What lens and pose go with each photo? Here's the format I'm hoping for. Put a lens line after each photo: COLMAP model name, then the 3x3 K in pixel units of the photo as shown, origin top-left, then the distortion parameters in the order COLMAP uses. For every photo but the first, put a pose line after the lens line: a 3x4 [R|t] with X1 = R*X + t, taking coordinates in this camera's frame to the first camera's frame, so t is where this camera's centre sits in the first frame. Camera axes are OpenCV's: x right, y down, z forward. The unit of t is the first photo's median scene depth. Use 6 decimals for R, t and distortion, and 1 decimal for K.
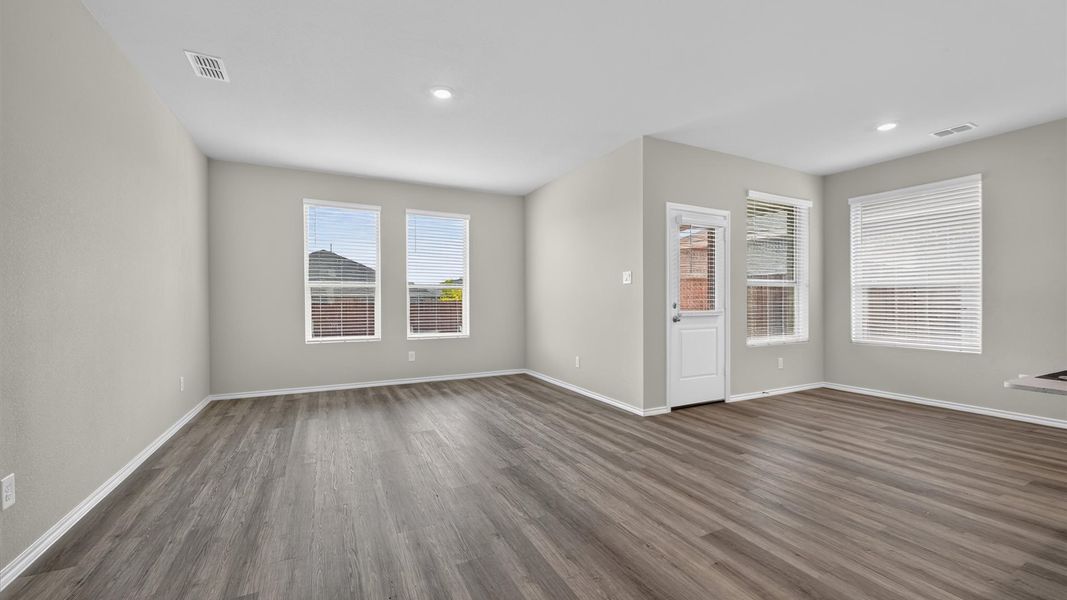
lens RADIAL K [[424.2, 0, 540.2], [0, 424.2, 299.8], [0, 0, 1]] dist [-0.010467, -0.000173]
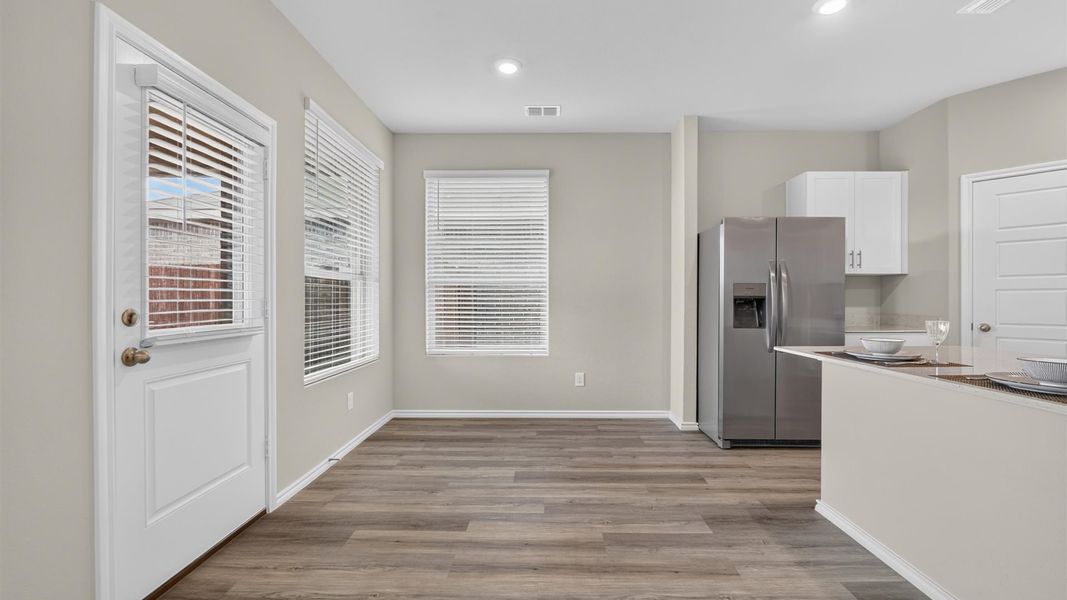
lens RADIAL K [[424.2, 0, 540.2], [0, 424.2, 299.8], [0, 0, 1]] dist [-0.010467, -0.000173]
pose [[0.465608, -0.000697, 0.884991, 0.168935], [-0.001266, 0.999998, 0.001454, -0.002142], [-0.884990, -0.001798, 0.465607, 0.538295]]
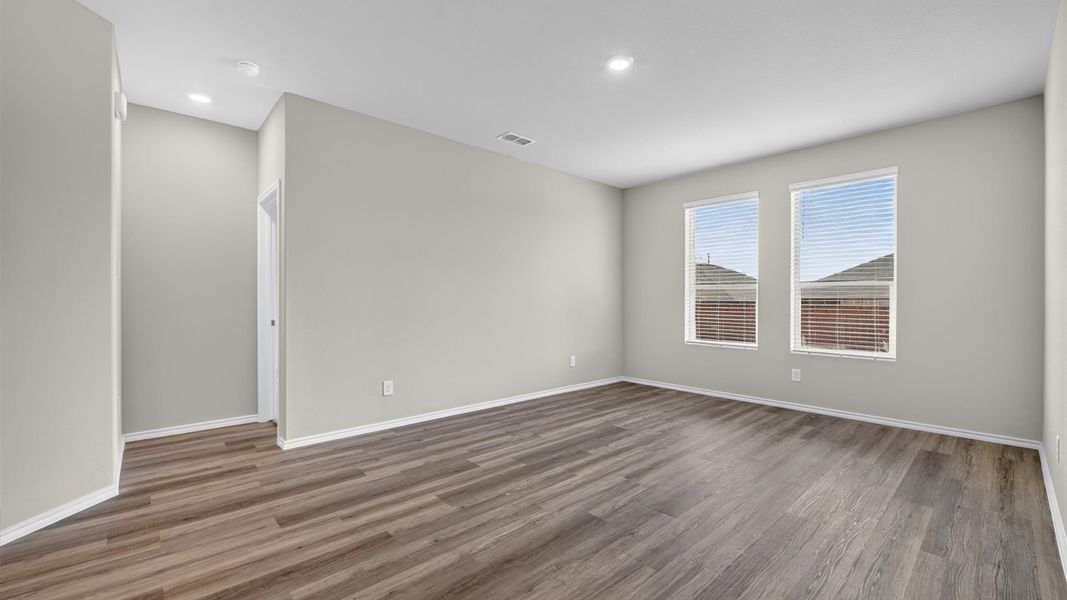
lens RADIAL K [[424.2, 0, 540.2], [0, 424.2, 299.8], [0, 0, 1]] dist [-0.010467, -0.000173]
pose [[0.265967, -0.001624, -0.963981, 0.429514], [-0.002531, 0.999994, -0.002383, -0.001717], [0.963979, 0.003073, 0.265961, 0.456920]]
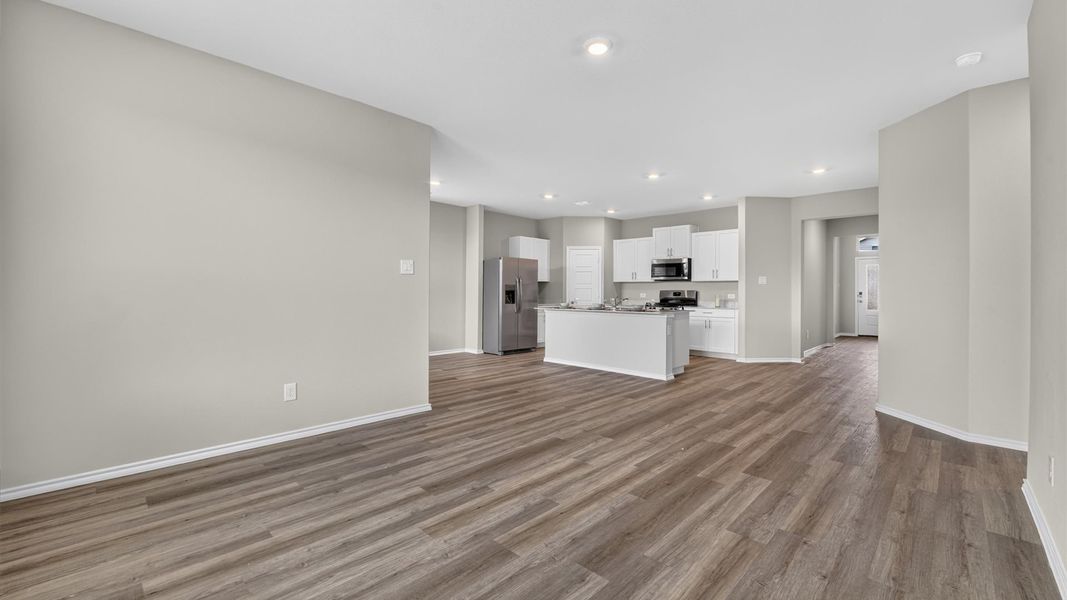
lens RADIAL K [[432.8, 0, 531.7], [0, 432.8, 292.9], [0, 0, 1]] dist [0.016609, -0.013253]
pose [[-0.314849, -0.003811, 0.949134, -0.750034], [-0.005921, 0.999980, 0.002051, -0.001243], [-0.949123, -0.004974, -0.314866, 1.039801]]
